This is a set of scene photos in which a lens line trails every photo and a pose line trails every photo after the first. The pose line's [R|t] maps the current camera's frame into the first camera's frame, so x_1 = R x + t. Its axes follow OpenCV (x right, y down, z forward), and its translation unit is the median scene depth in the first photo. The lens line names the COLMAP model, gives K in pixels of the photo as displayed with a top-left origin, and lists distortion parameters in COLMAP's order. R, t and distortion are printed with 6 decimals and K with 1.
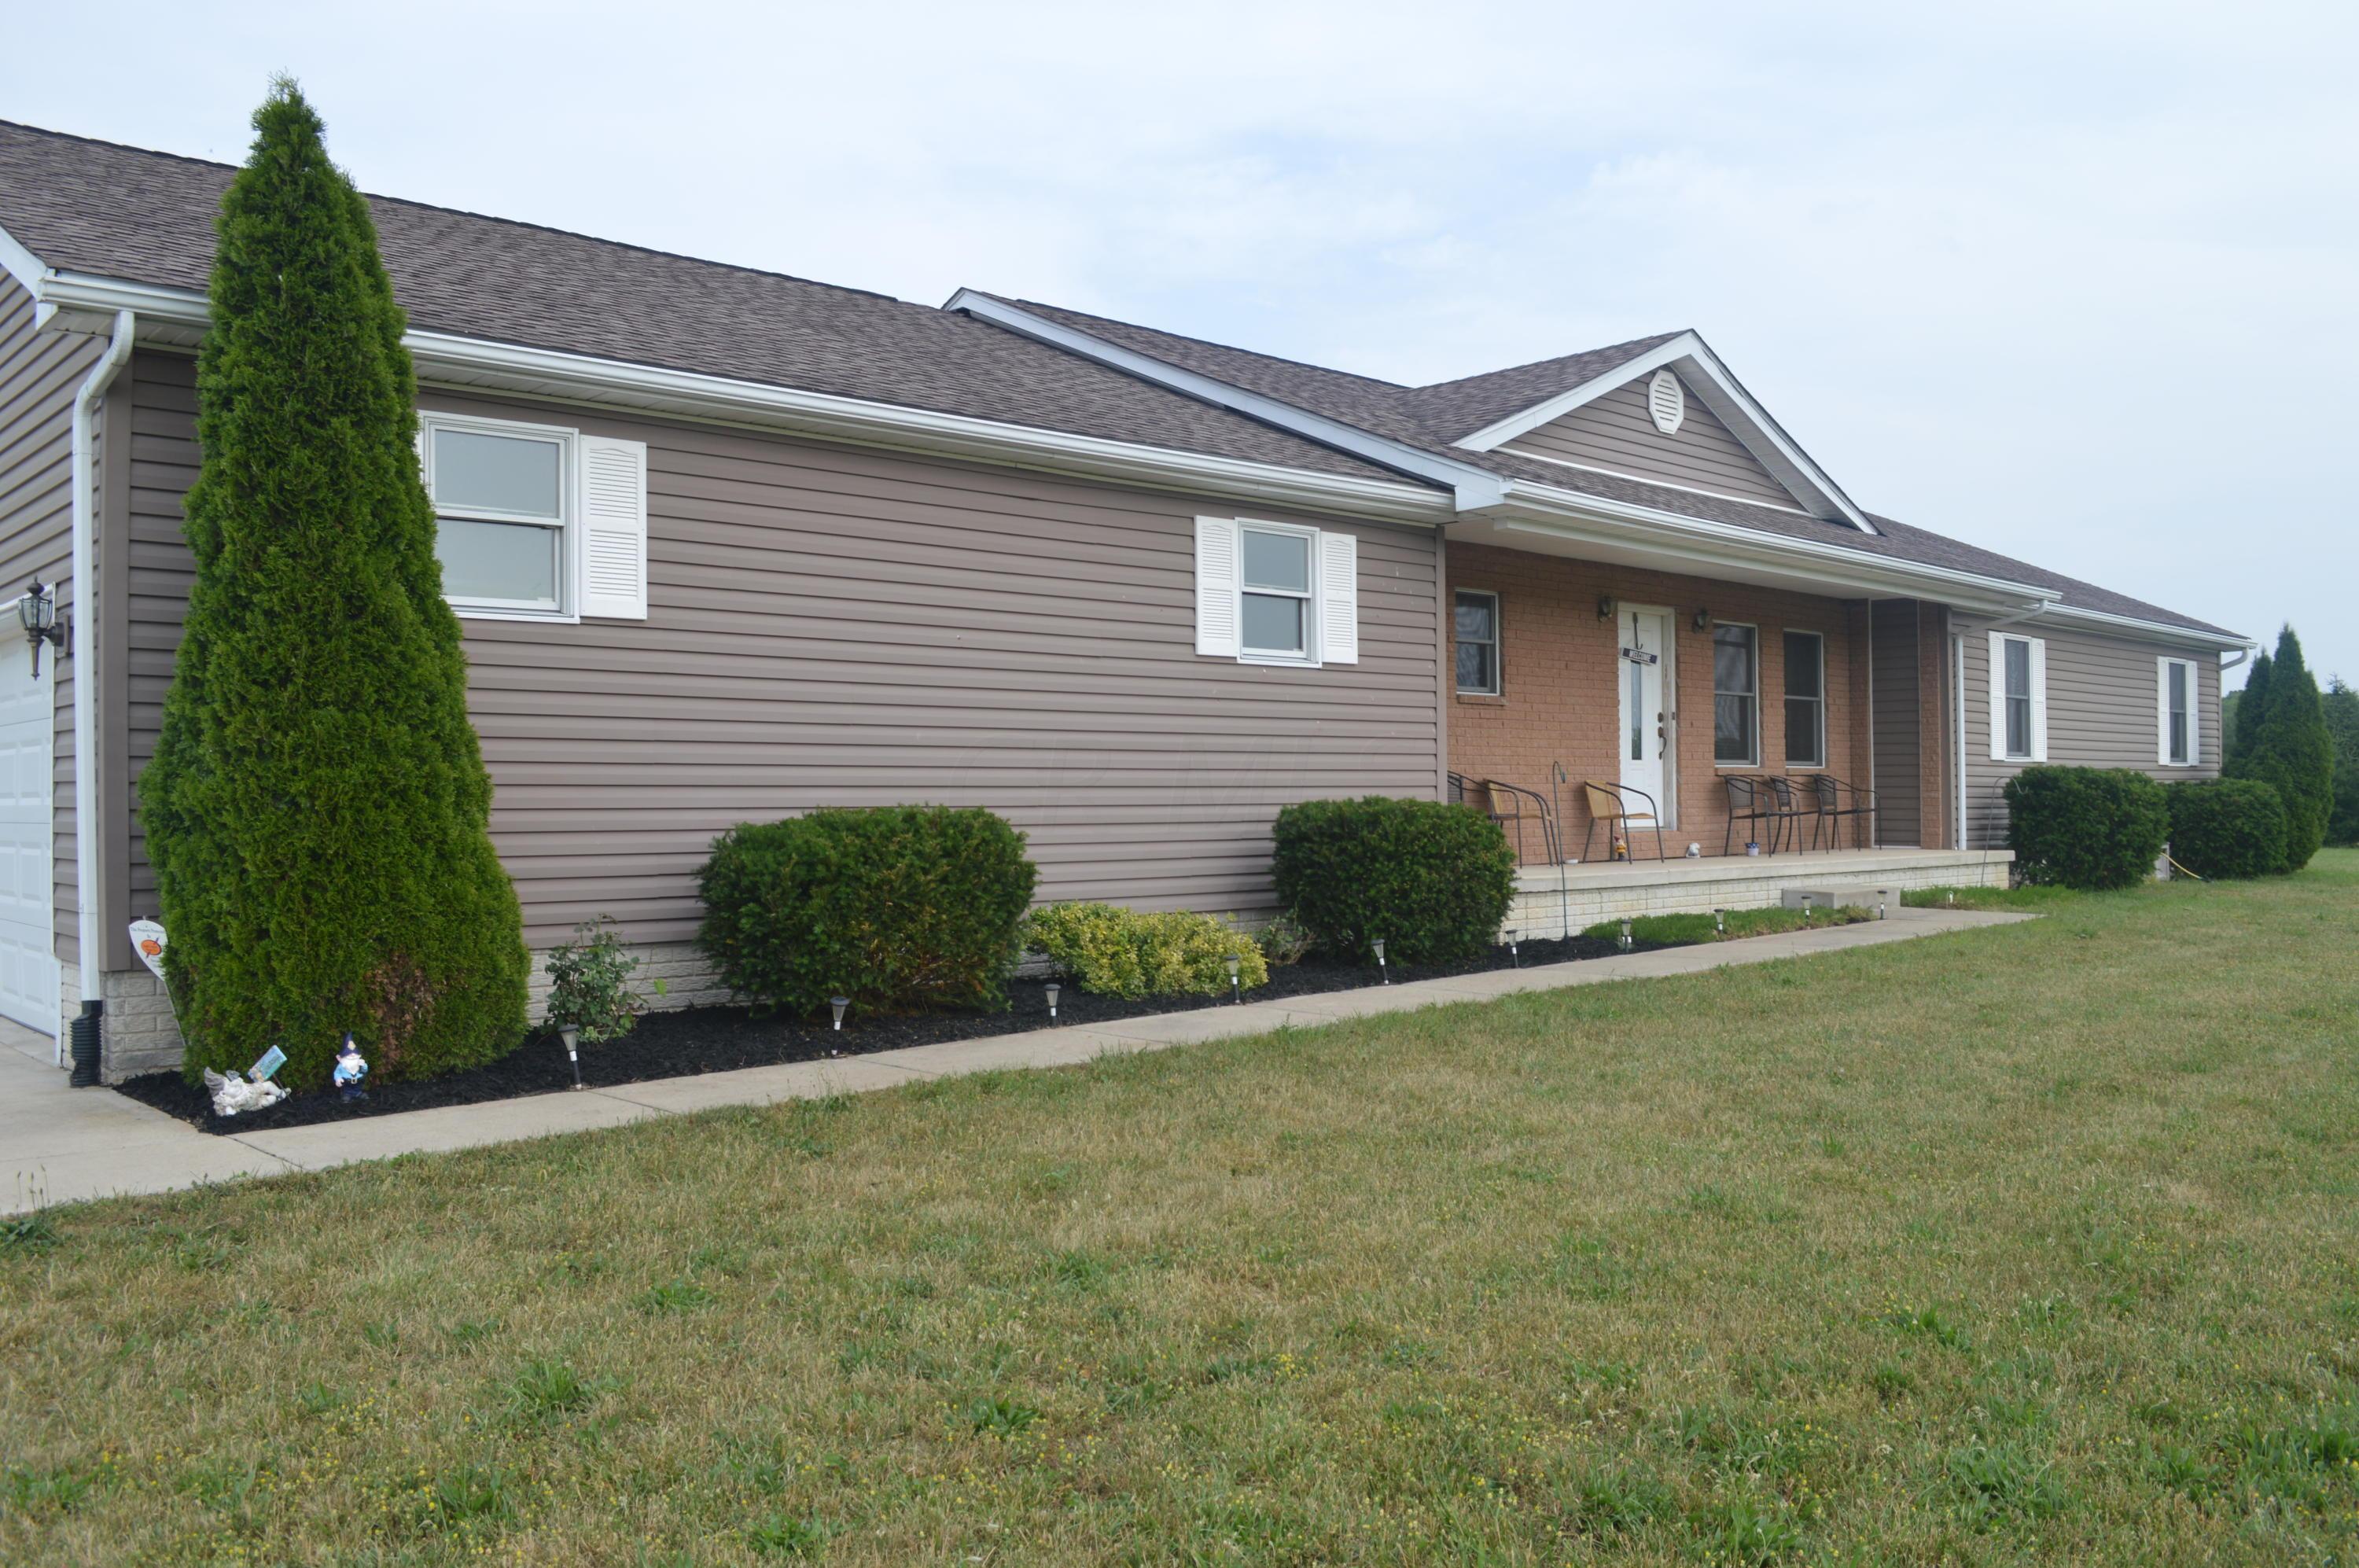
lens RADIAL K [[1781.1, 0, 1179.5], [0, 1781.1, 784.0], [0, 0, 1]] dist [0.000587, -0.136611]
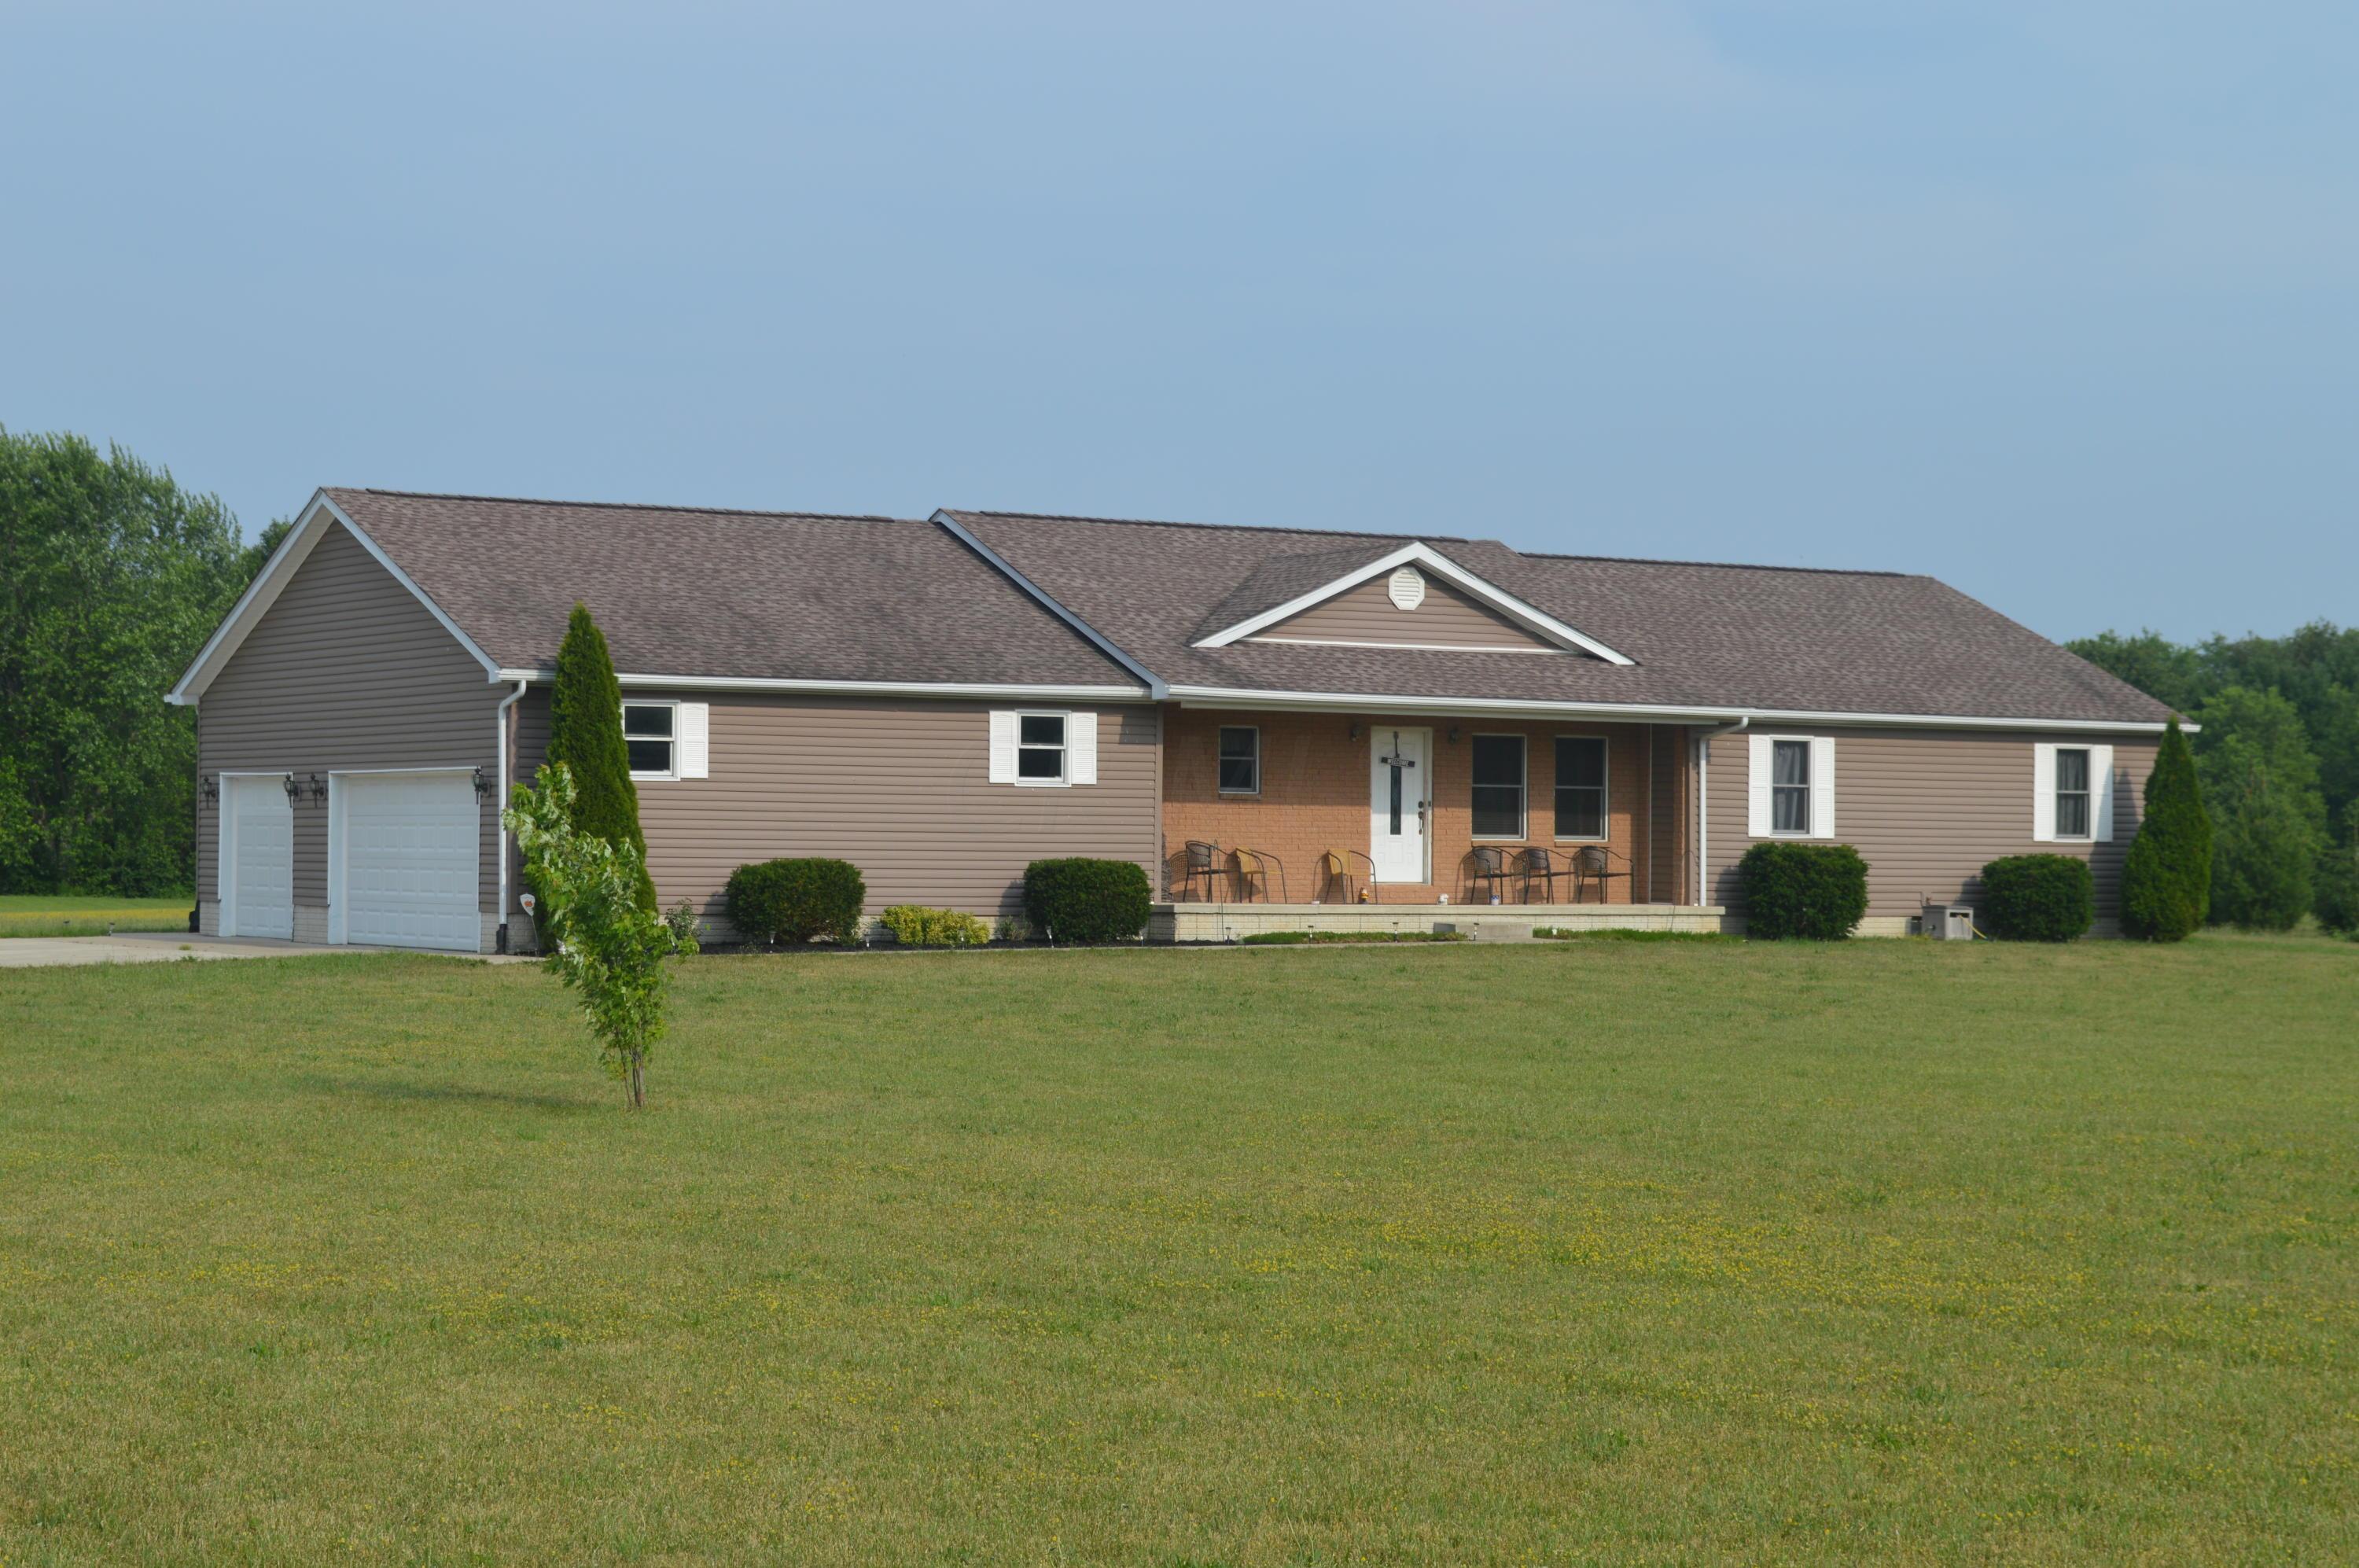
lens RADIAL K [[4416.4, 0, 1179.5], [0, 4416.4, 784.0], [0, 0, 1]] dist [0.256890, -0.018434]
pose [[0.974313, 0.011492, -0.224905, 1.248058], [-0.013103, 0.999898, -0.005673, -0.044860], [0.224816, 0.008475, 0.974364, -3.508660]]
